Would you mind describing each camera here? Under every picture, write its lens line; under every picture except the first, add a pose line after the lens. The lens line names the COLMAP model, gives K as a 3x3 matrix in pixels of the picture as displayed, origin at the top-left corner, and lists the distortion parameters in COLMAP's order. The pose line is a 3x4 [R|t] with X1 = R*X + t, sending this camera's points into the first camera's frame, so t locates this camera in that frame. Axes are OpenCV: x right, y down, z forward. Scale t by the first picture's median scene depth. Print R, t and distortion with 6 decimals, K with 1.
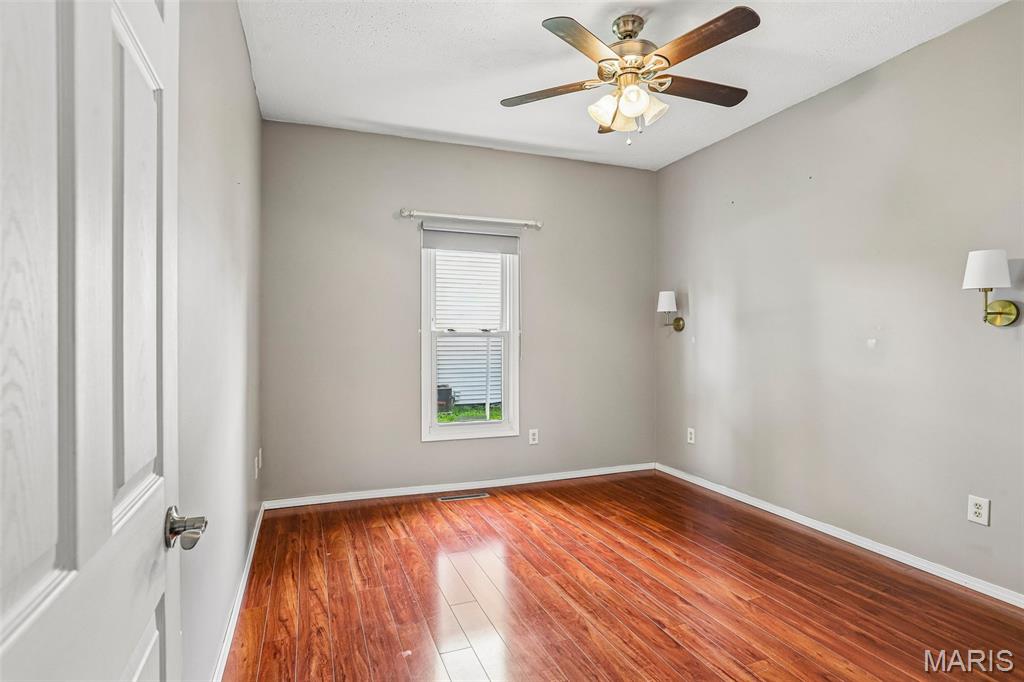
lens RADIAL K [[526.1, 0, 519.3], [0, 526.1, 340.6], [0, 0, 1]] dist [-0.061356, 0.027174]
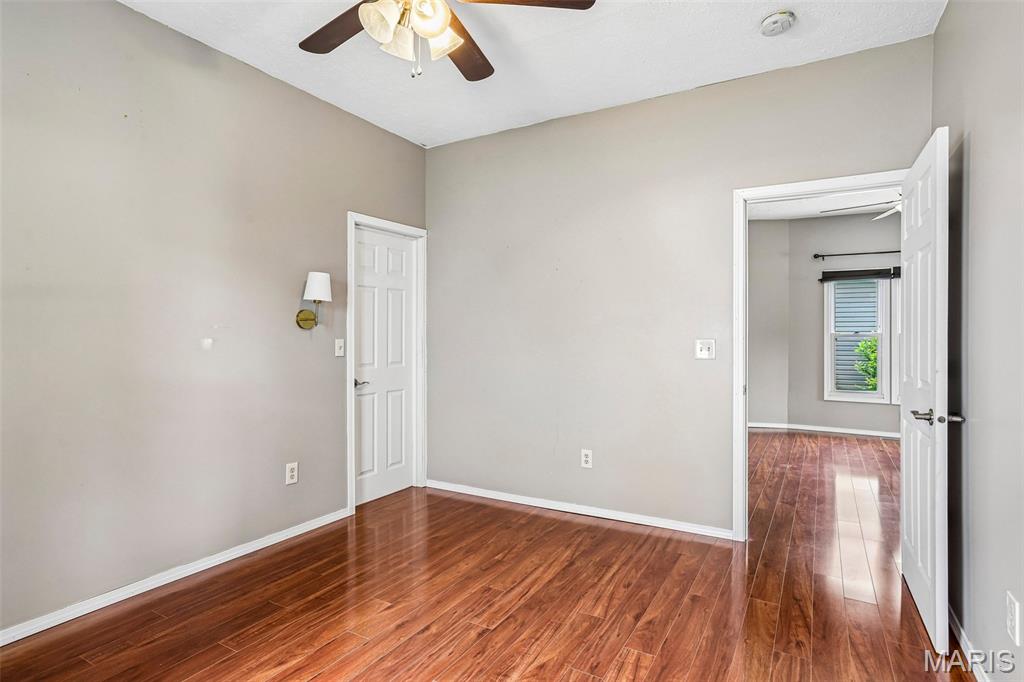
lens RADIAL K [[526.1, 0, 522.6], [0, 526.1, 336.3], [0, 0, 1]] dist [-0.061356, 0.027174]
pose [[-0.613775, -0.000887, 0.789481, -0.470500], [0.008062, 0.999940, 0.007391, -0.012100], [-0.789440, 0.010902, -0.613731, 1.341444]]
